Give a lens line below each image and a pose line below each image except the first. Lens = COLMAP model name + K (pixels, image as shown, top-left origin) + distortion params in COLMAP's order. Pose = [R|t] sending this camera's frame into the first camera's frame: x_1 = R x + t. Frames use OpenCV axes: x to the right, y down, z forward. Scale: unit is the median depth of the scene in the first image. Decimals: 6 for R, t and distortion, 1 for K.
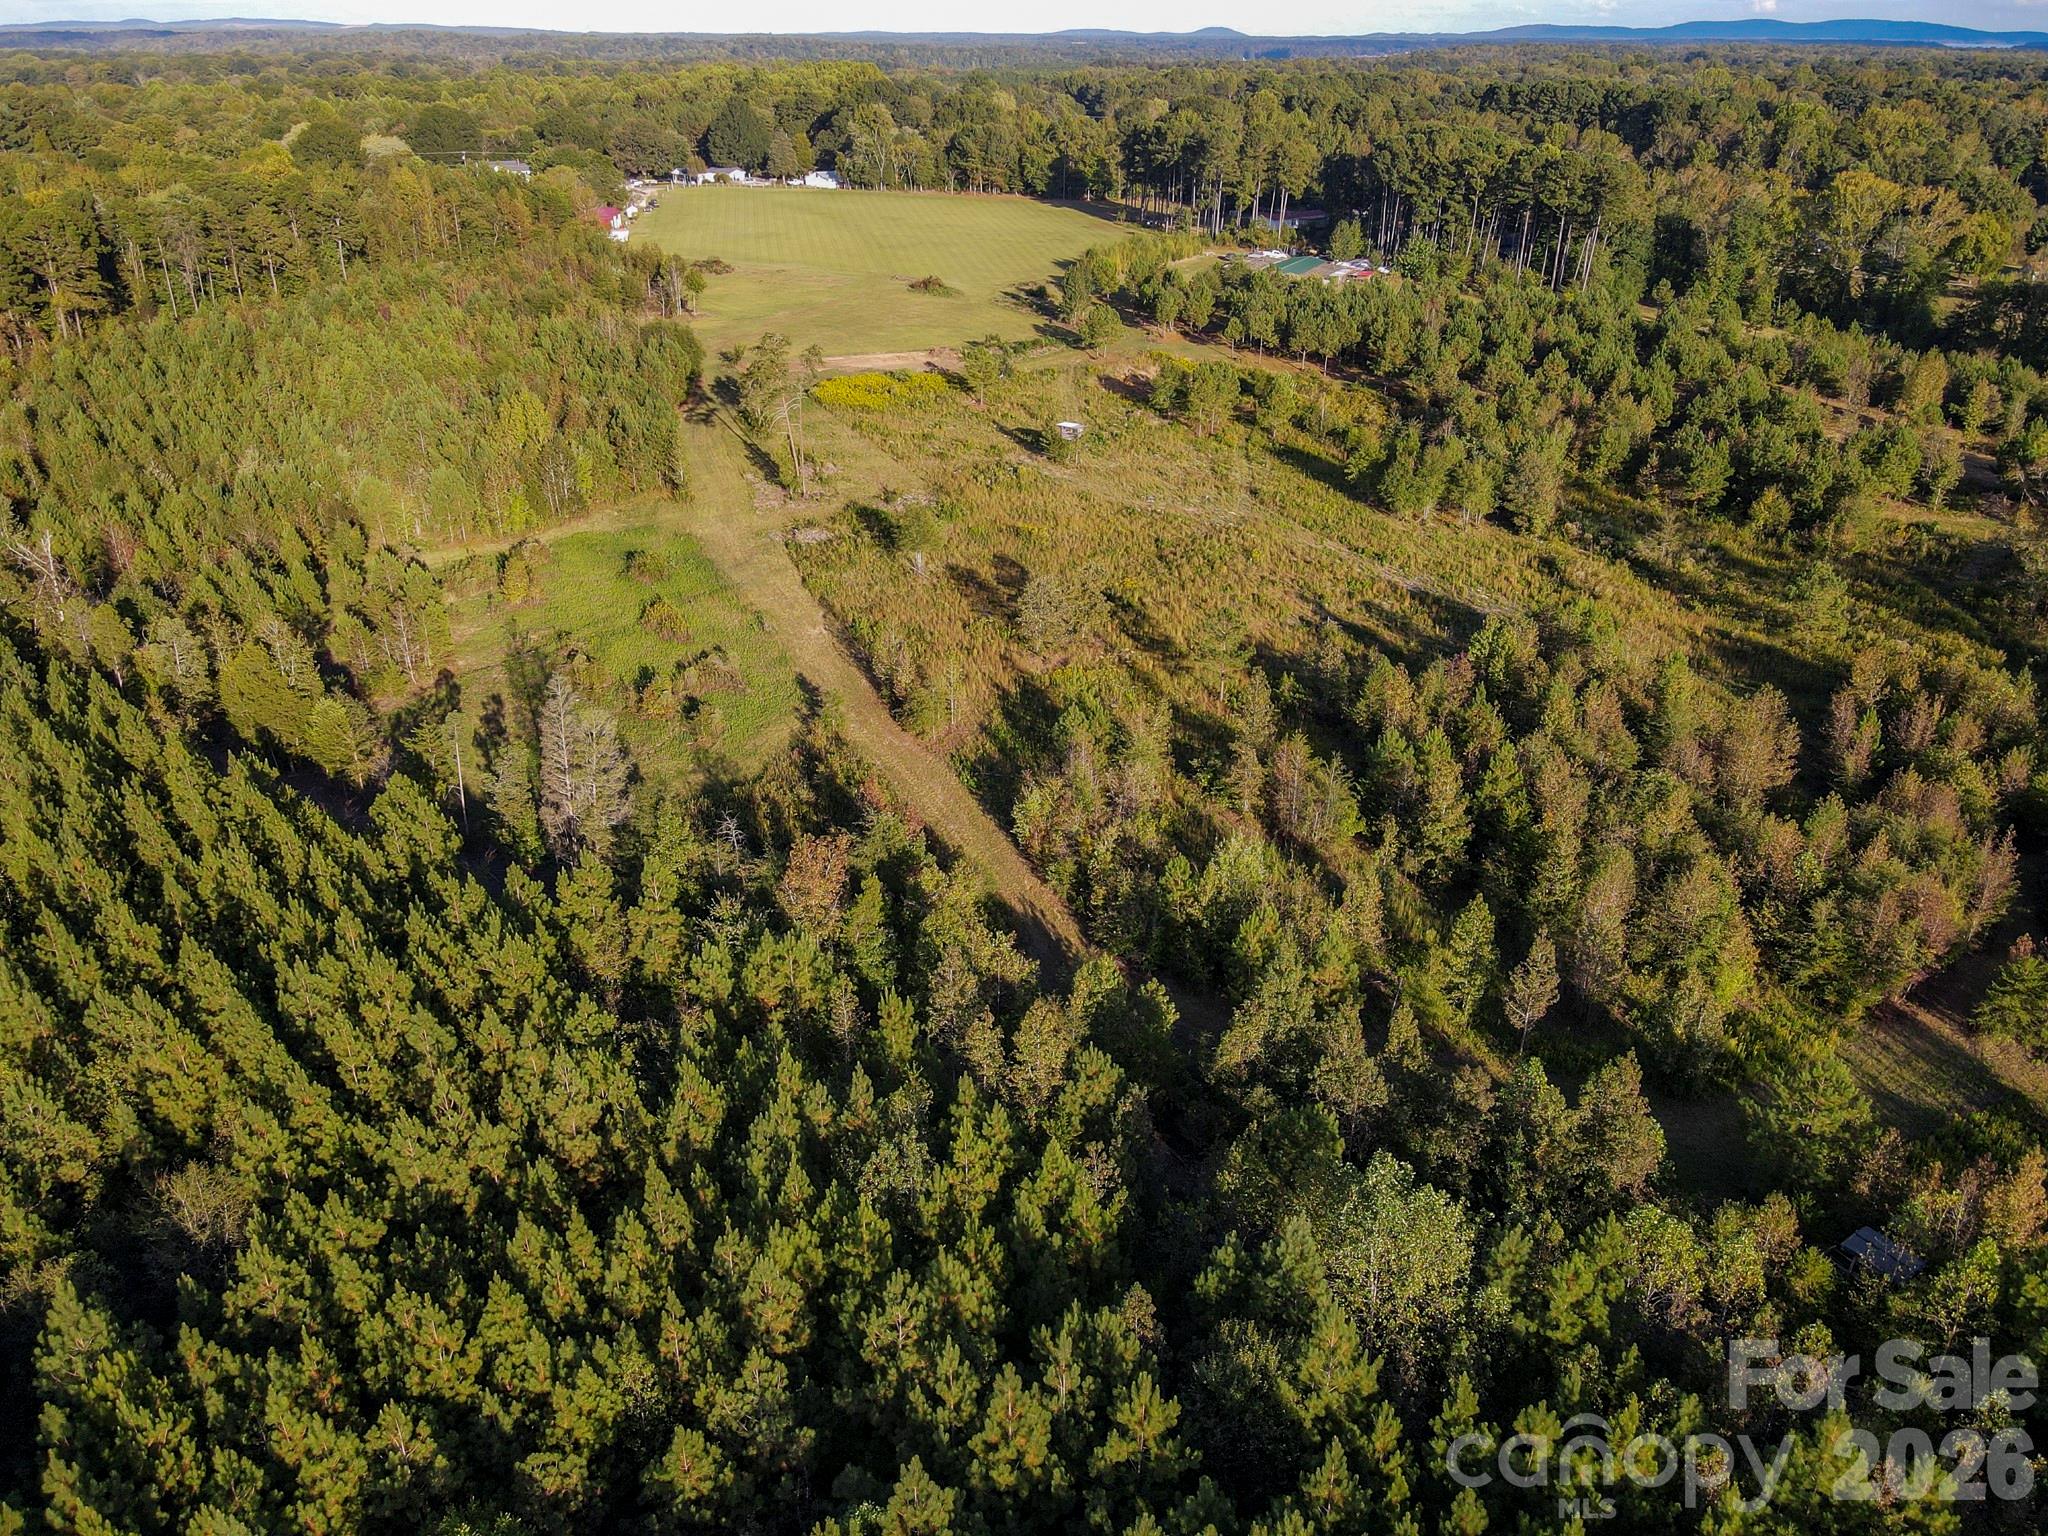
lens RADIAL K [[1506.9, 0, 1016.9], [0, 1506.9, 773.7], [0, 0, 1]] dist [-0.003190, 0.050813]
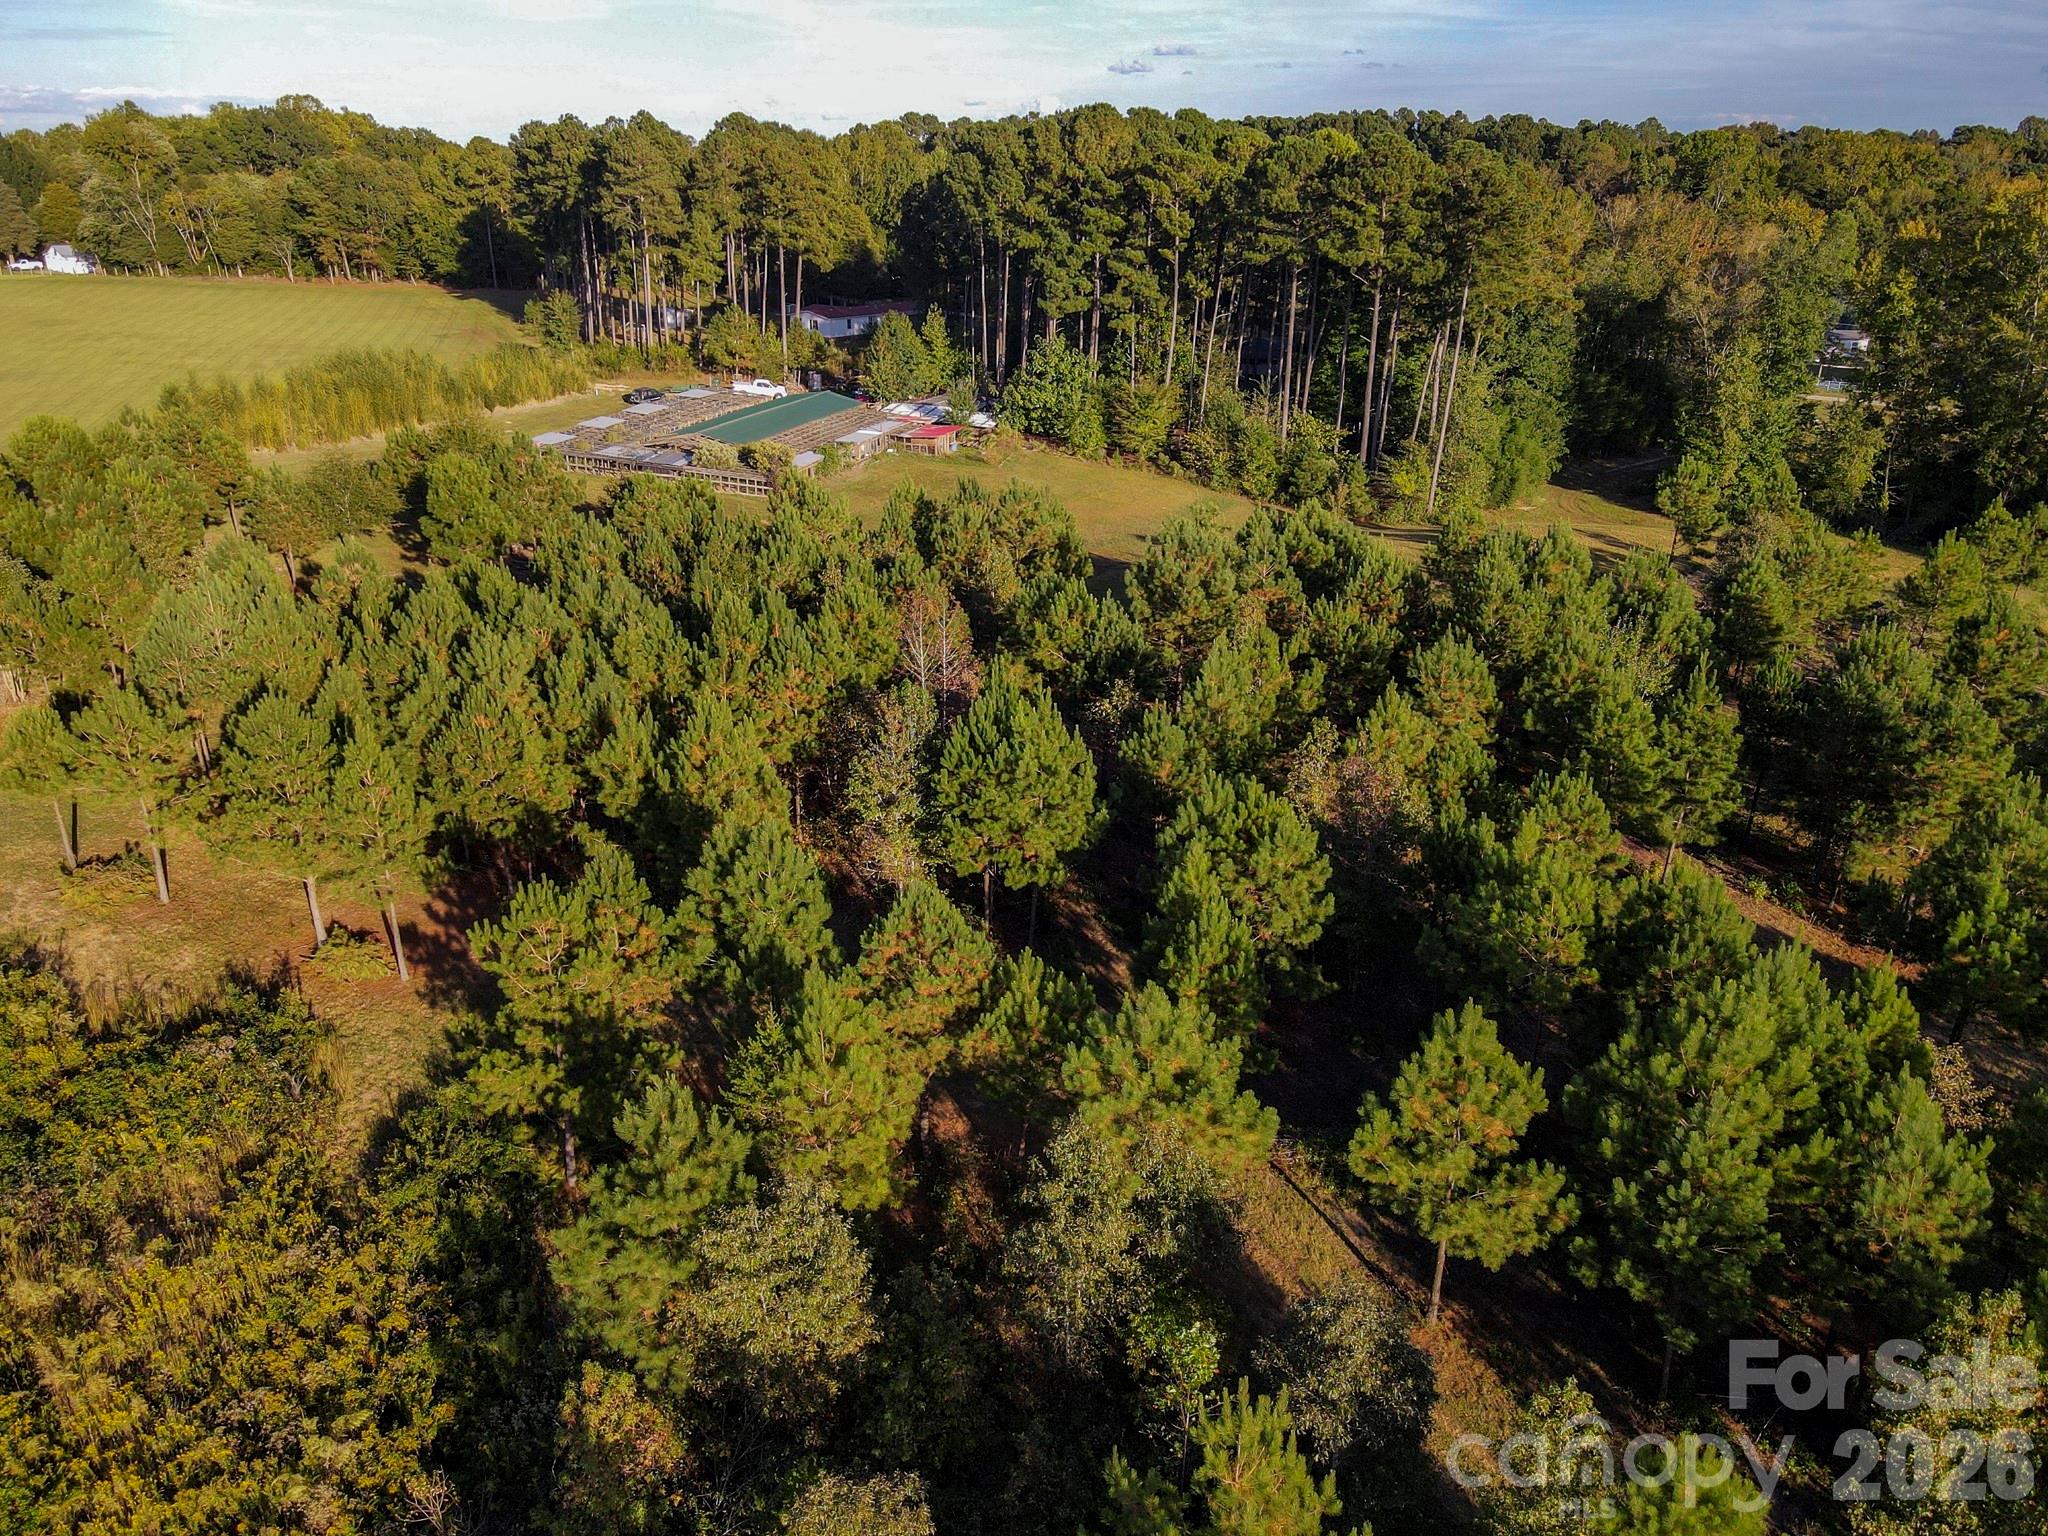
lens RADIAL K [[1506.9, 0, 1015.8], [0, 1506.9, 767.4], [0, 0, 1]] dist [-0.003190, 0.050813]
pose [[0.993035, -0.048783, 0.107247, 0.256319], [0.056204, 0.996148, -0.067302, -0.261746], [-0.103550, 0.072861, 0.991952, 0.735479]]
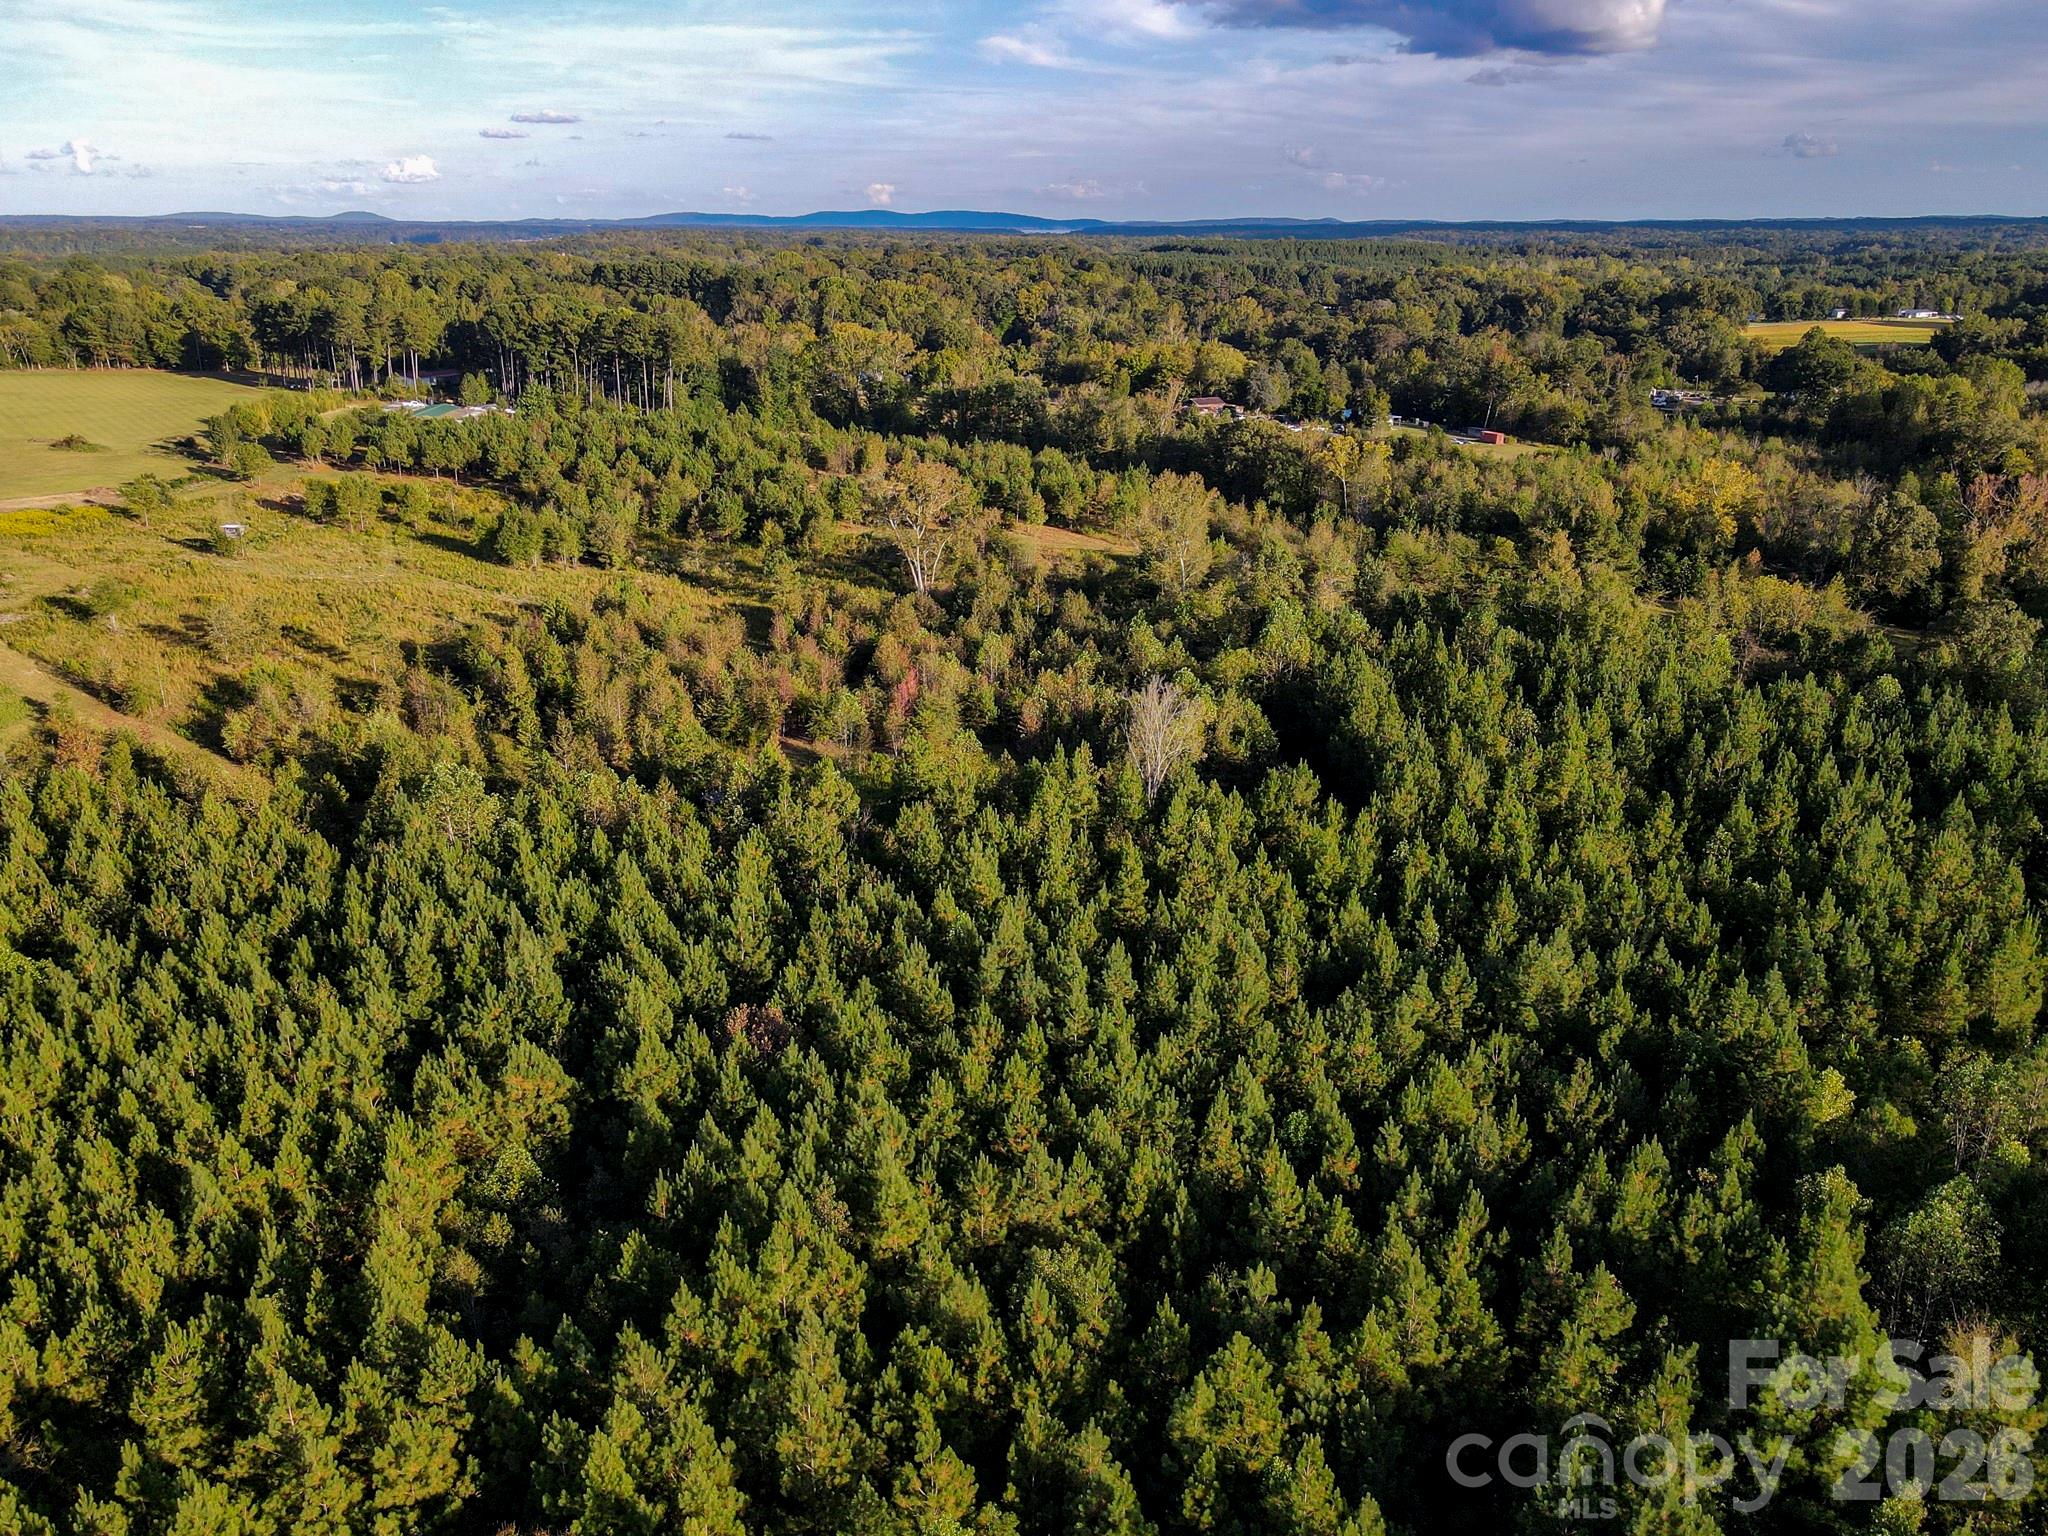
lens RADIAL K [[1506.9, 0, 985.0], [0, 1506.9, 742.7], [0, 0, 1]] dist [-0.003190, 0.050813]
pose [[0.880002, -0.160335, 0.447091, -0.002875], [0.213418, 0.974405, -0.070629, 0.110416], [-0.424323, 0.157571, 0.891696, -0.233847]]
